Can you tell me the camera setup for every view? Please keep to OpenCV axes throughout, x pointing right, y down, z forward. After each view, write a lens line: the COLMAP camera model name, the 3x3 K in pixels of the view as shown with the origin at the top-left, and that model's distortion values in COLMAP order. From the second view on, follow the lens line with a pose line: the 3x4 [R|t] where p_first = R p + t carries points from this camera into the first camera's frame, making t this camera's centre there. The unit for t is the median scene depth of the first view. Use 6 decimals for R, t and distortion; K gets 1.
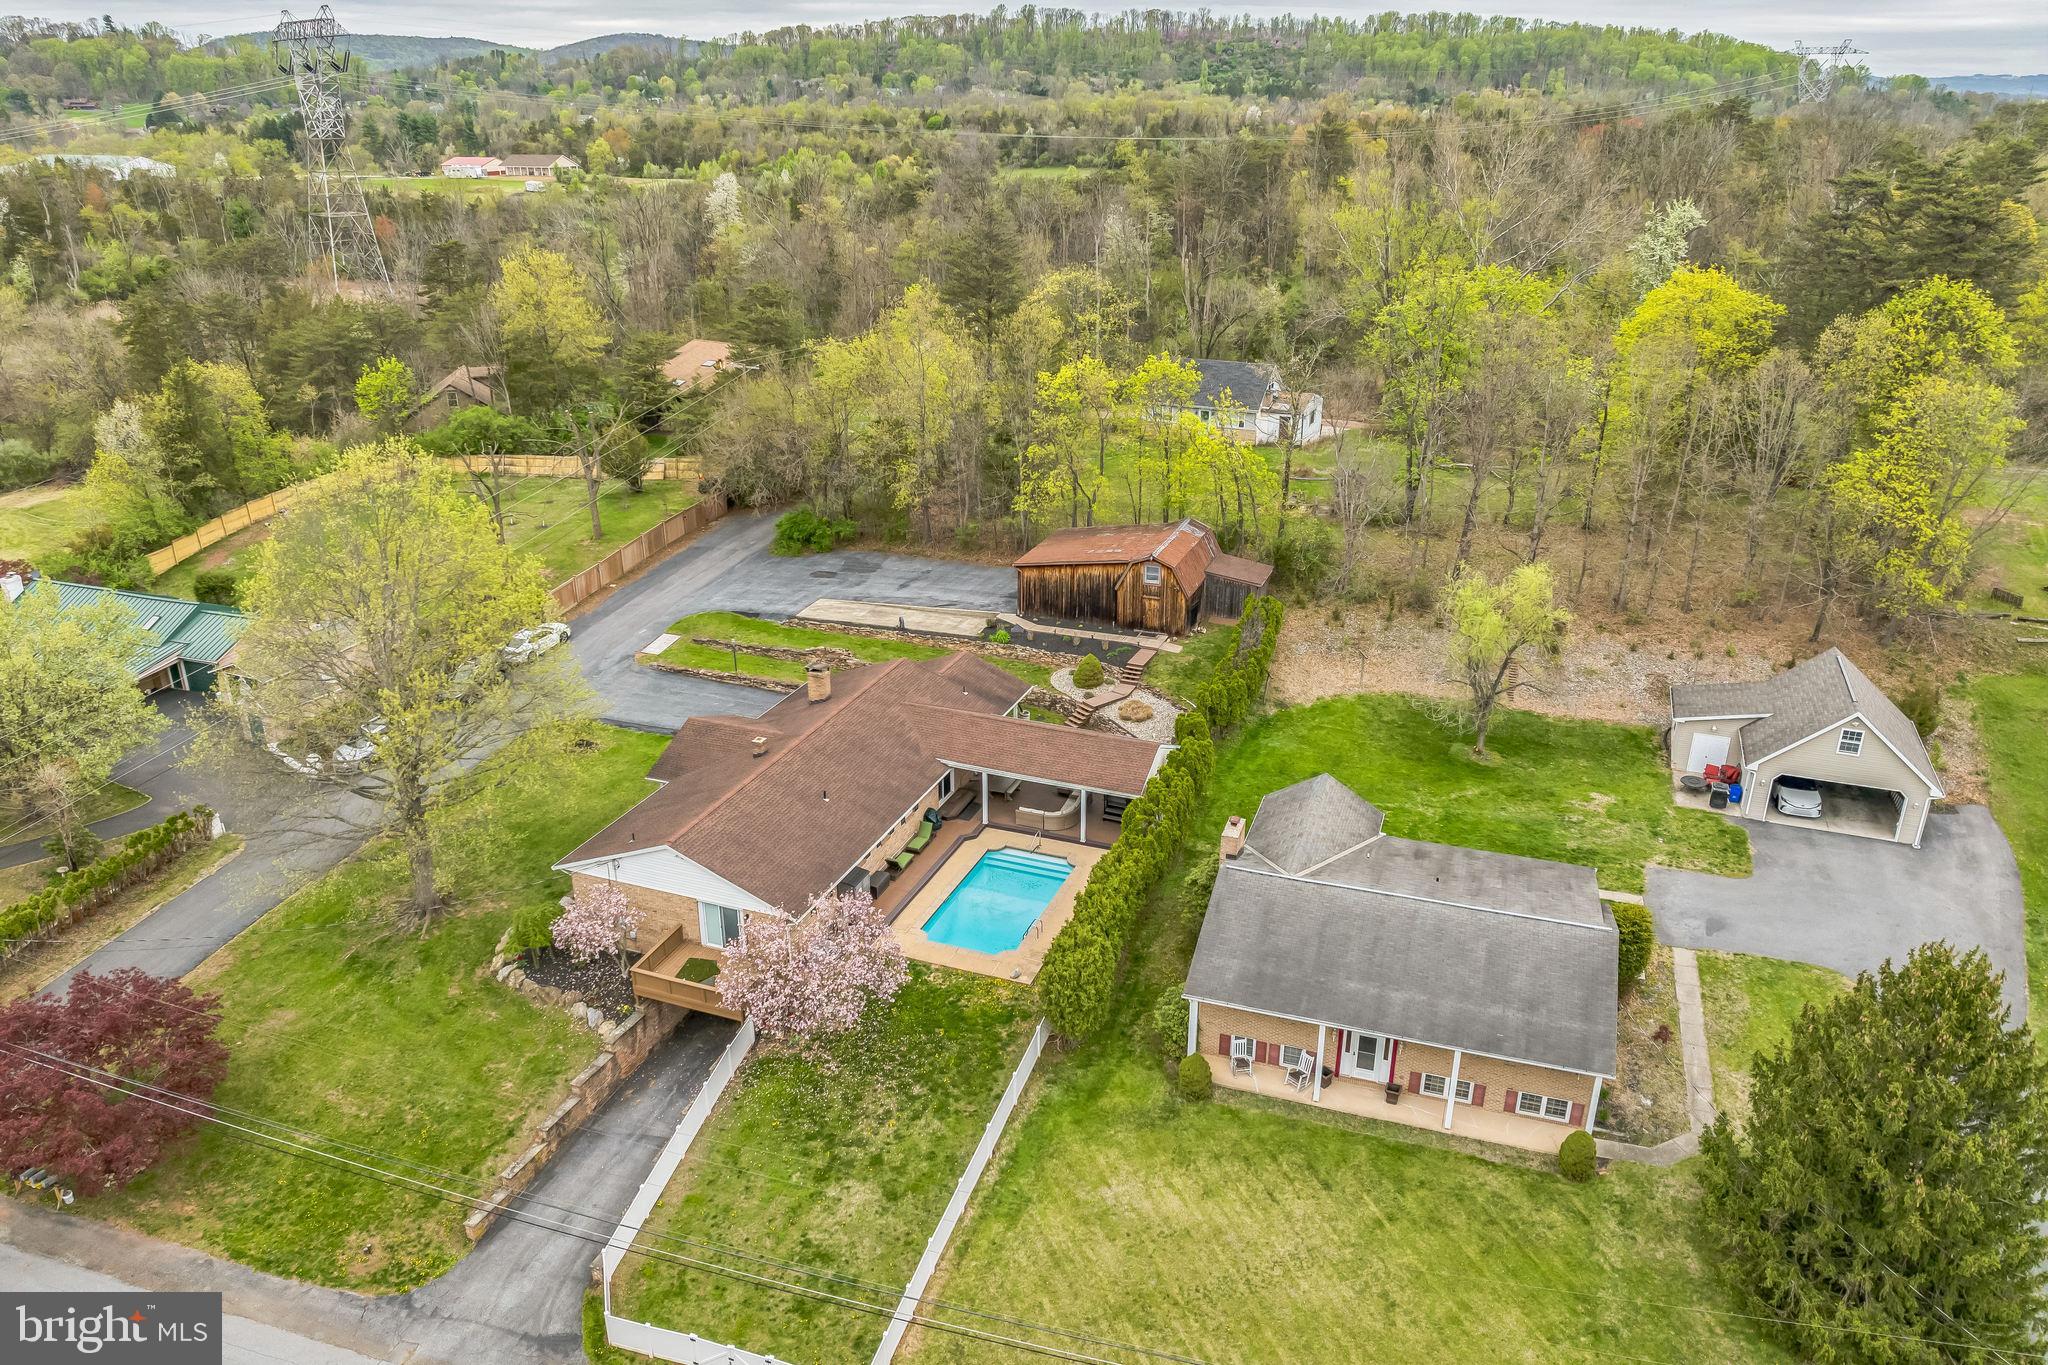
lens RADIAL K [[1444.5, 0, 1023.2], [0, 1444.5, 696.1], [0, 0, 1]] dist [-0.042758, 0.009671]
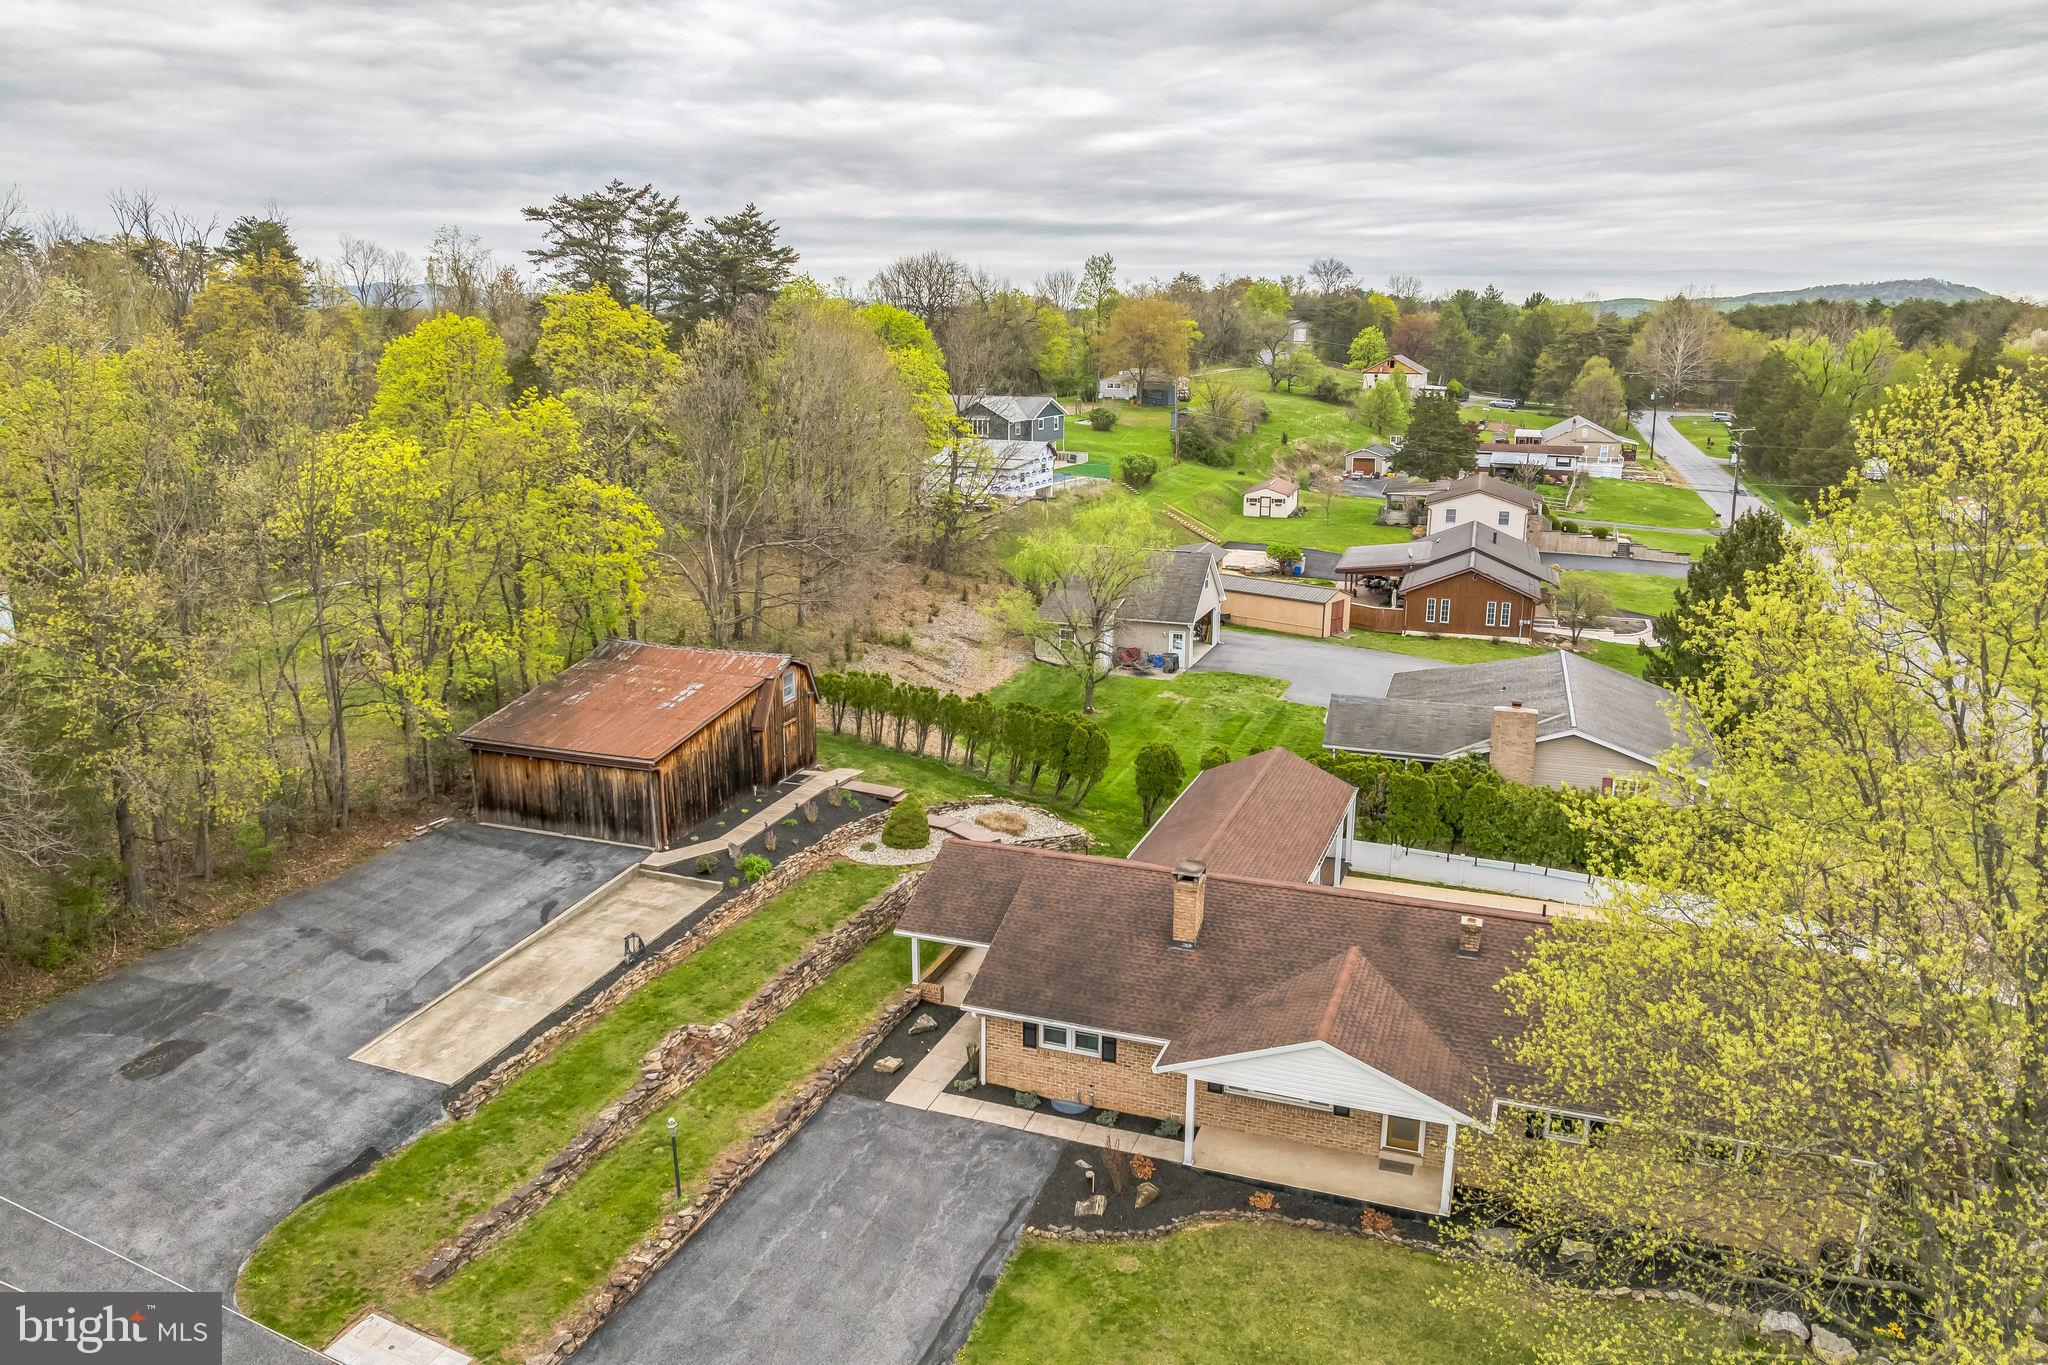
lens RADIAL K [[1444.5, 0, 1019.8], [0, 1444.5, 679.9], [0, 0, 1]] dist [-0.042758, 0.009671]
pose [[-0.014052, -0.245934, 0.969185, -0.594738], [0.387998, 0.891990, 0.231971, -0.215021], [-0.921553, 0.379302, 0.082888, 0.915429]]
